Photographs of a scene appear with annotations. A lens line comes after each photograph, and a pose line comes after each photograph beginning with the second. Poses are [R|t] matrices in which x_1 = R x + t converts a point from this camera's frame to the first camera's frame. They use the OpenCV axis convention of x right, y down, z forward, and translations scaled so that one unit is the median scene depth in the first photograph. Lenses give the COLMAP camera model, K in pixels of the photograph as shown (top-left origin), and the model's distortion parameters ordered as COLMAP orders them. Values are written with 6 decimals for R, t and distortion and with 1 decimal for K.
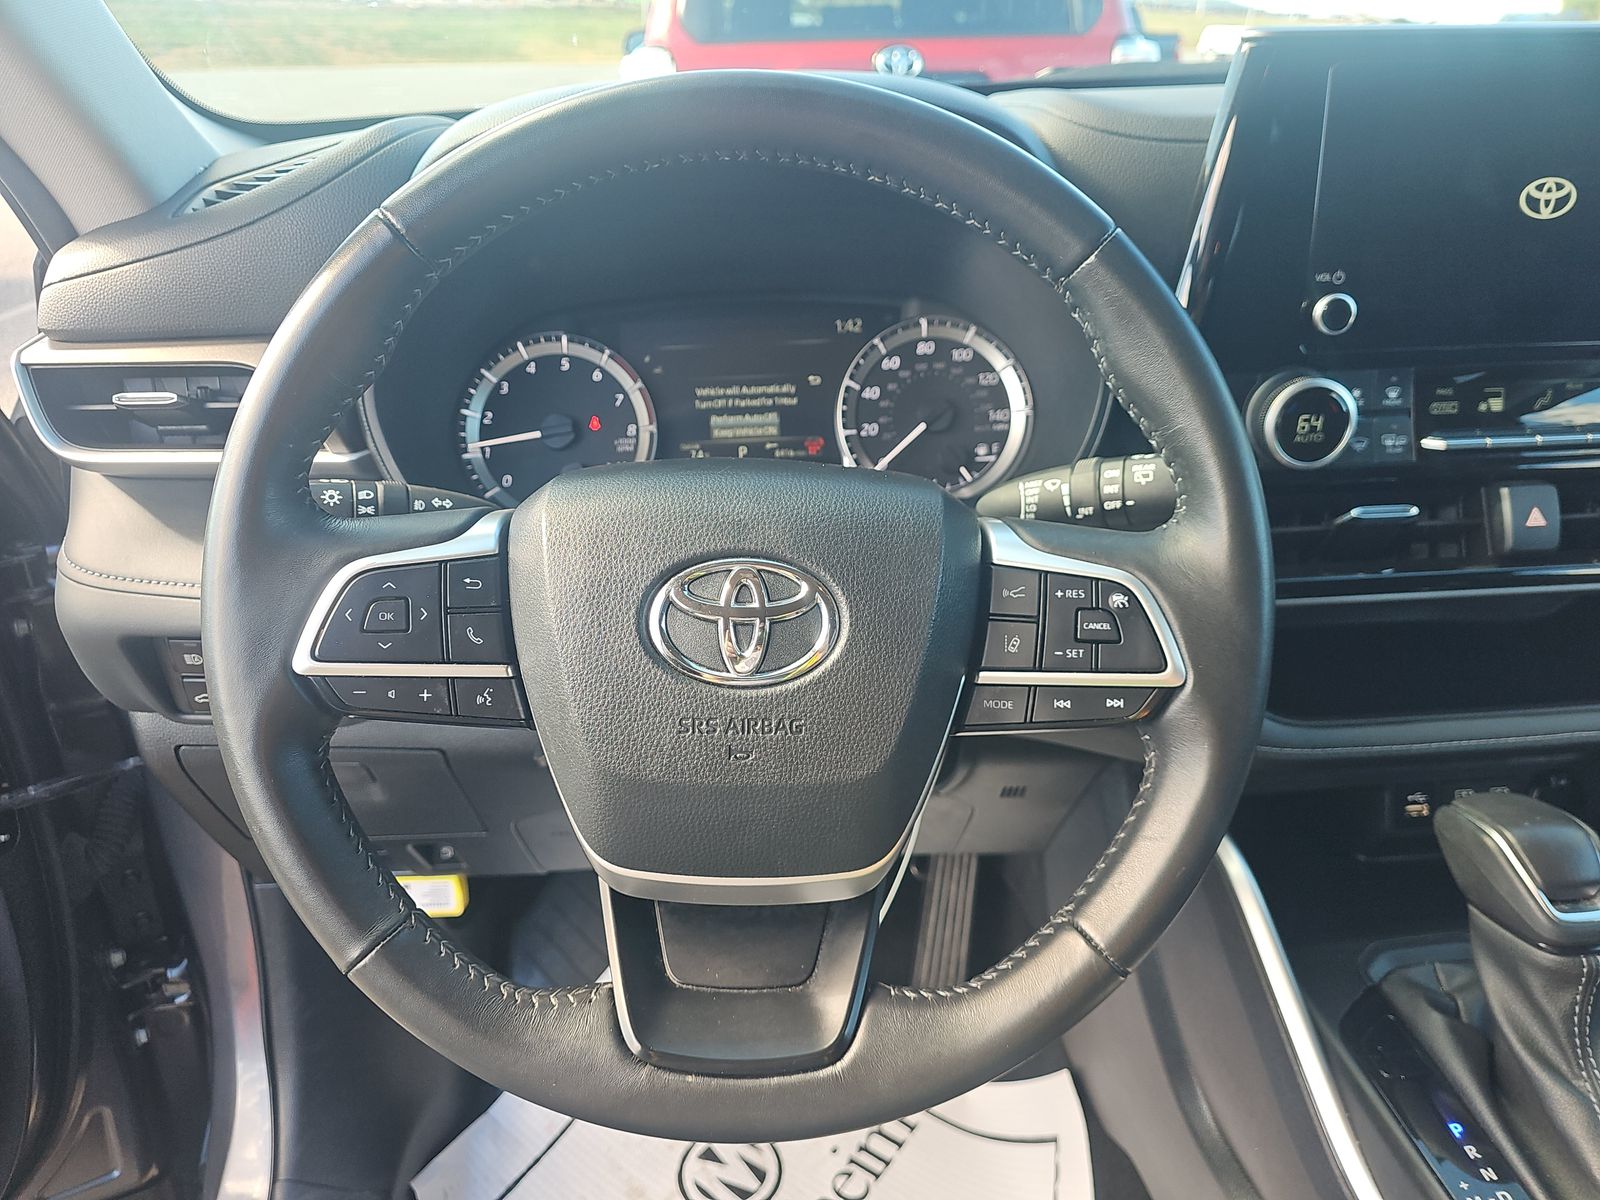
lens RADIAL K [[1070.4, 0, 800.0], [0, 1070.4, 600.0], [0, 0, 1]] dist [0.049452, -0.074321]
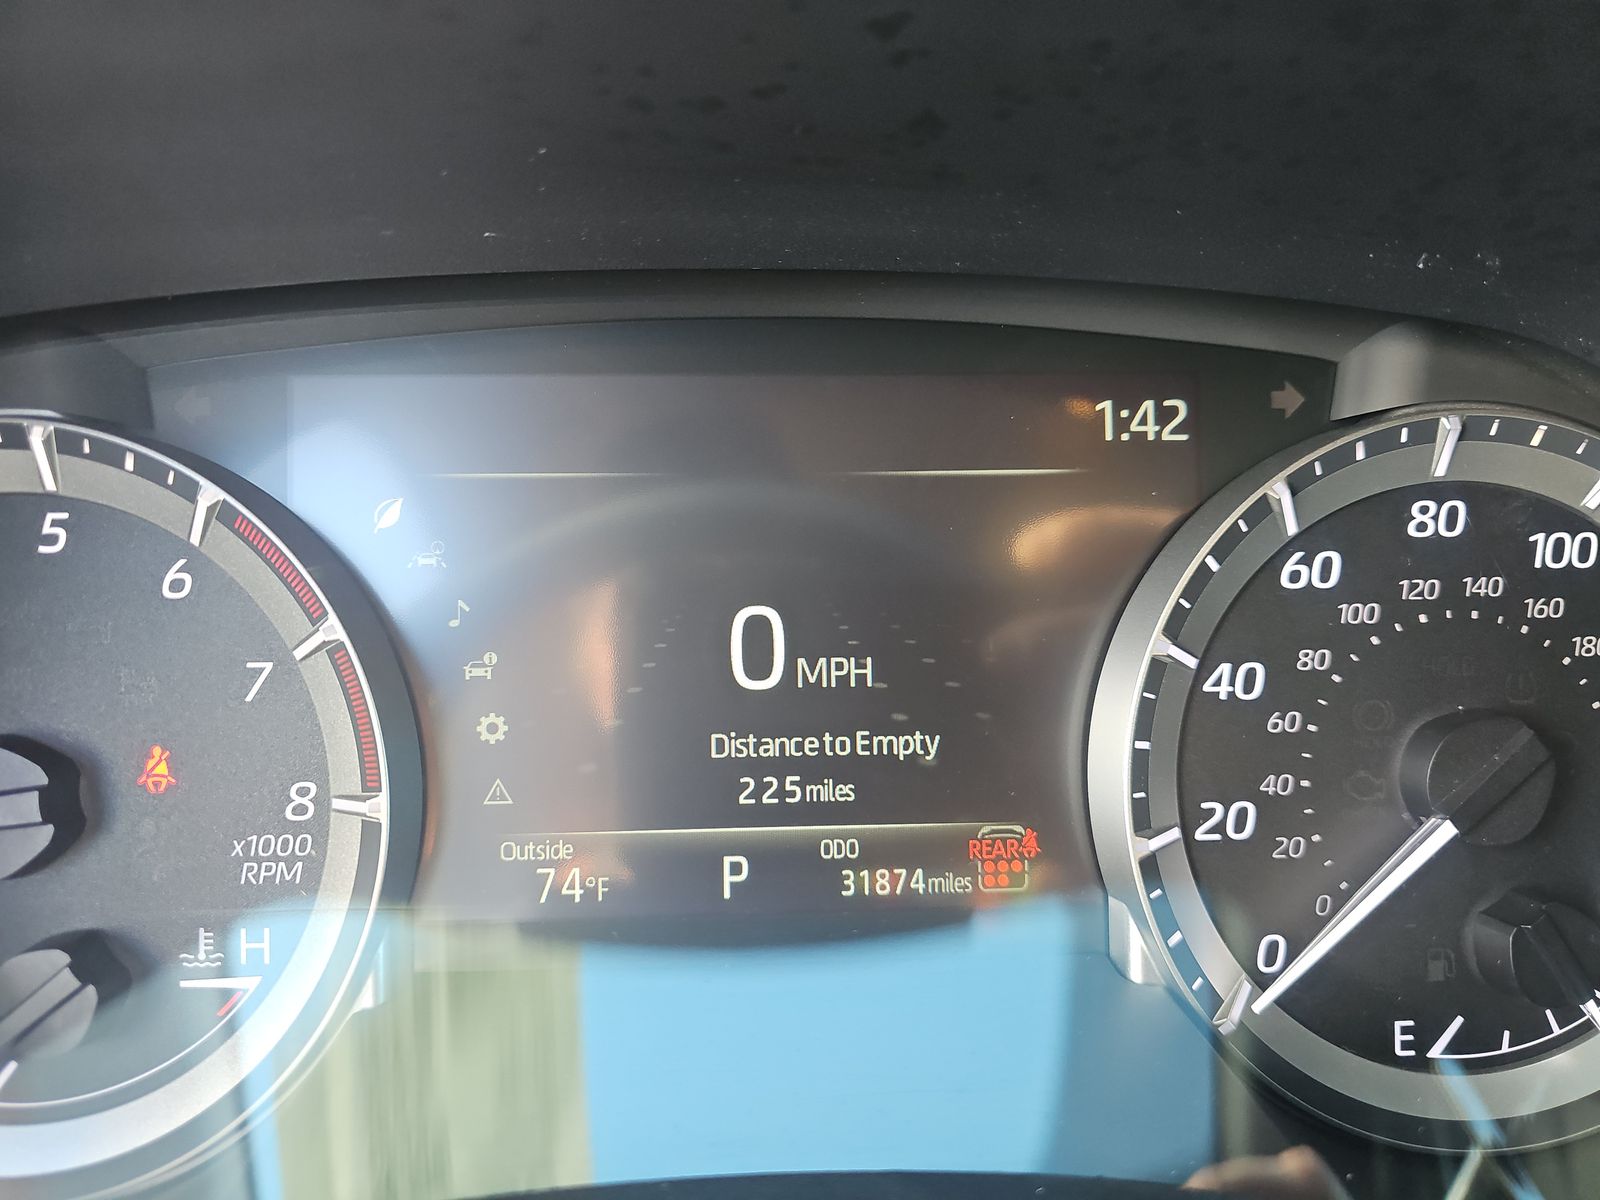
lens RADIAL K [[1238.8, 0, 800.0], [0, 1238.8, 600.0], [0, 0, 1]] dist [-0.035167, -0.000465]
pose [[0.999087, 0.039651, 0.015922, -0.055324], [-0.038896, 0.998219, -0.045221, -0.236716], [-0.017687, 0.044561, 0.998850, 0.849415]]
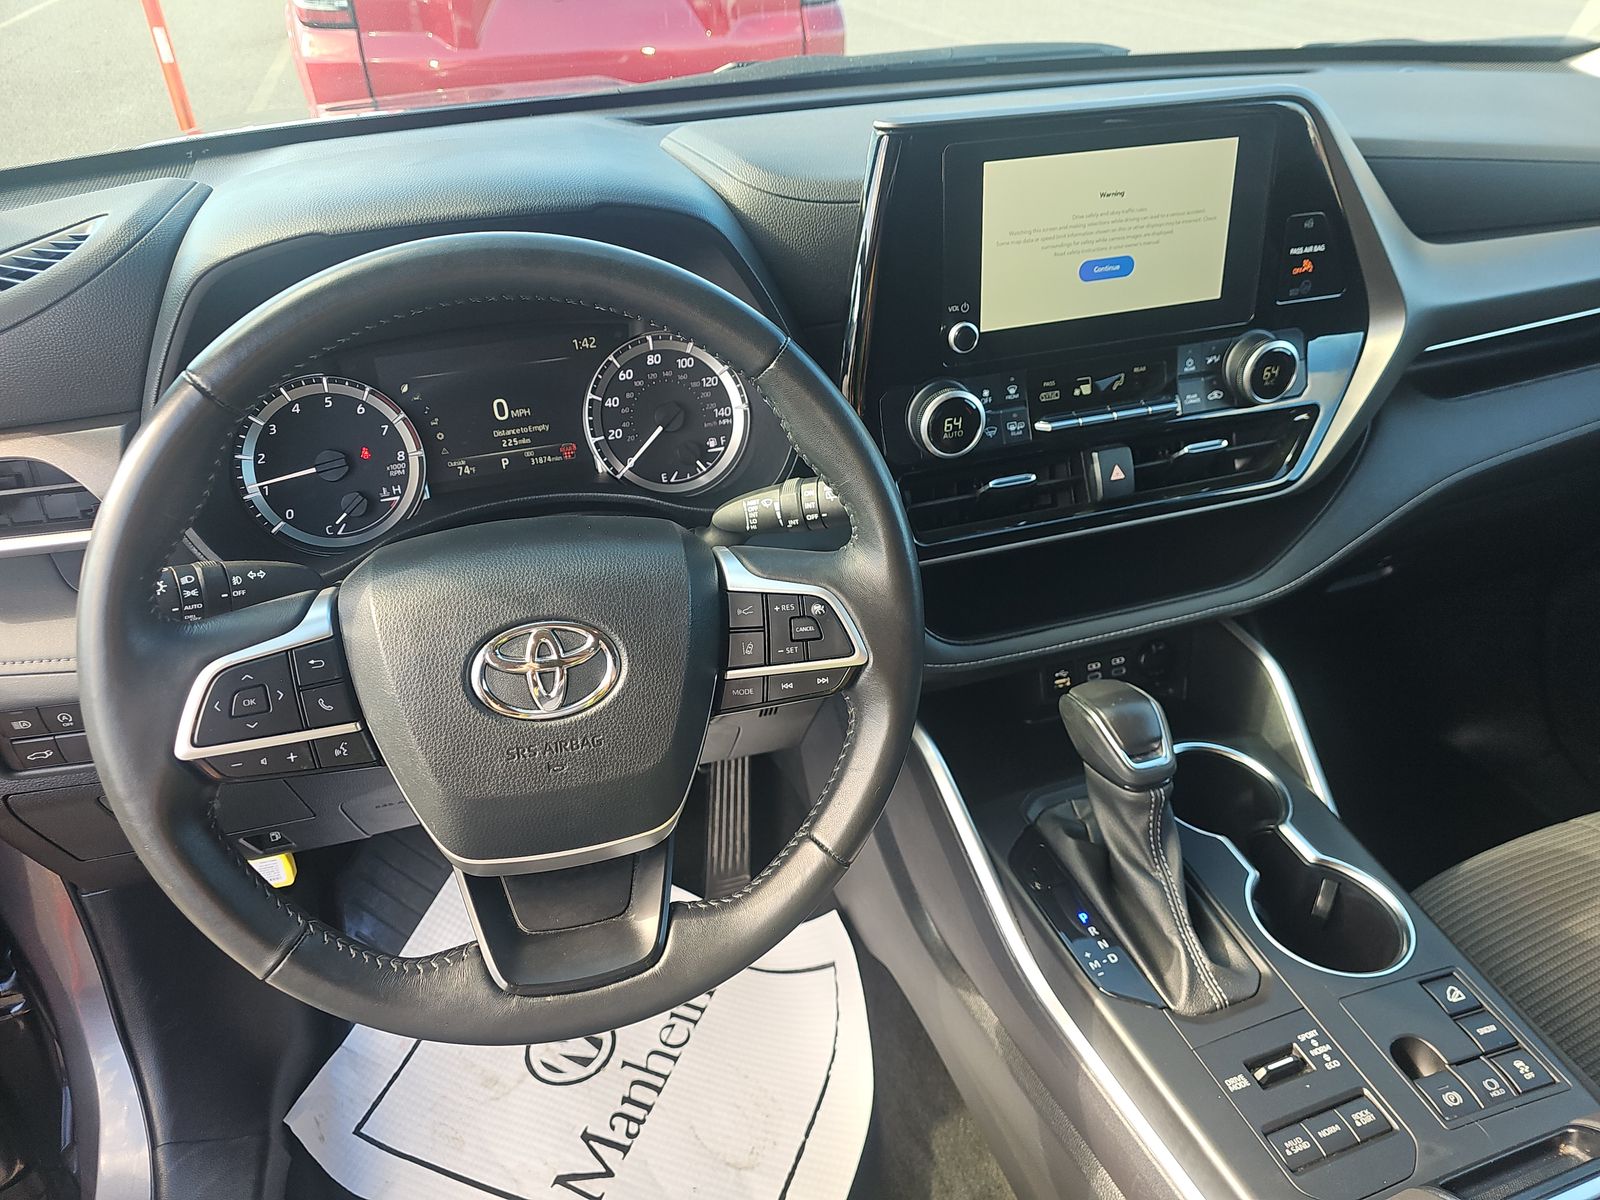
lens RADIAL K [[1051.9, 0, 800.0], [0, 1051.9, 600.0], [0, 0, 1]] dist [0.040057, -0.046502]
pose [[0.968349, -0.129734, 0.213234, -0.010023], [0.102973, 0.985862, 0.132183, -0.135637], [-0.227368, -0.106042, 0.968018, -0.216648]]
